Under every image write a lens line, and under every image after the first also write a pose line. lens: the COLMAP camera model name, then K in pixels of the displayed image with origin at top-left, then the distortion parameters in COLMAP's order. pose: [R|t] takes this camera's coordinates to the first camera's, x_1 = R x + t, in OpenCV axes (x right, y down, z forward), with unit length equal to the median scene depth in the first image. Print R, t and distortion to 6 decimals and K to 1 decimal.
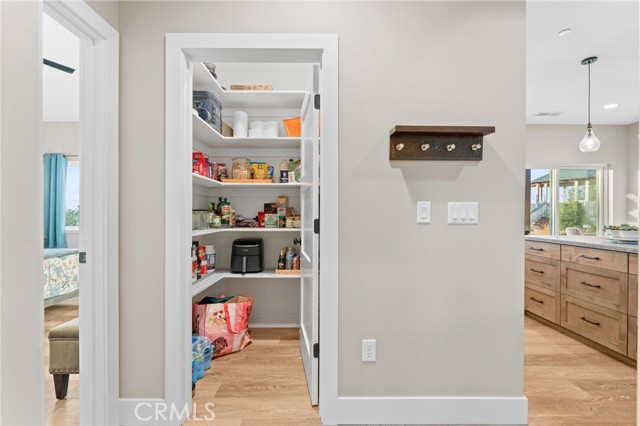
lens RADIAL K [[286.2, 0, 321.6], [0, 286.2, 213.0], [0, 0, 1]] dist [-0.003058, 0.000063]
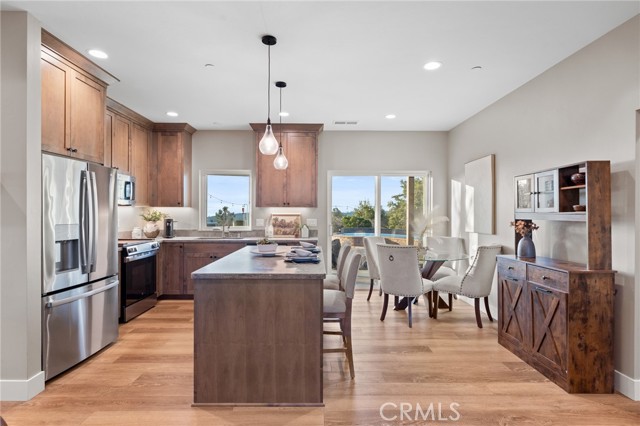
lens RADIAL K [[341.8, 0, 320.4], [0, 341.8, 211.9], [0, 0, 1]] dist [0.003135, 0.001384]
pose [[0.999997, 0.001709, -0.001484, 1.099532], [-0.001710, 0.999998, -0.000537, -0.054927], [0.001483, 0.000540, 0.999999, -0.284006]]
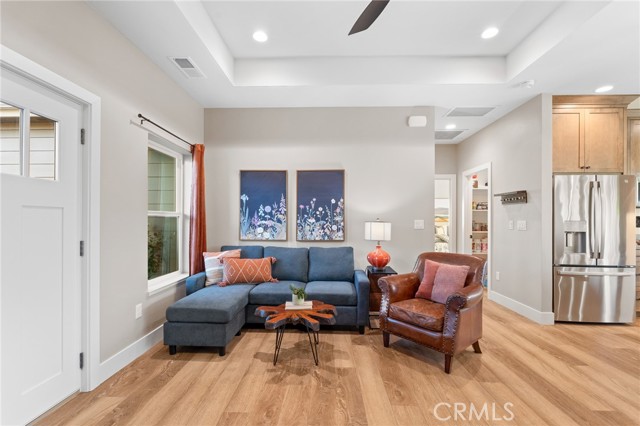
lens RADIAL K [[286.2, 0, 318.4], [0, 286.2, 223.7], [0, 0, 1]] dist [-0.003058, 0.000063]
pose [[-0.051153, -0.001450, -0.998690, 1.585513], [-0.001631, 0.999998, -0.001368, -0.004935], [0.998689, 0.001559, -0.051155, -0.296809]]
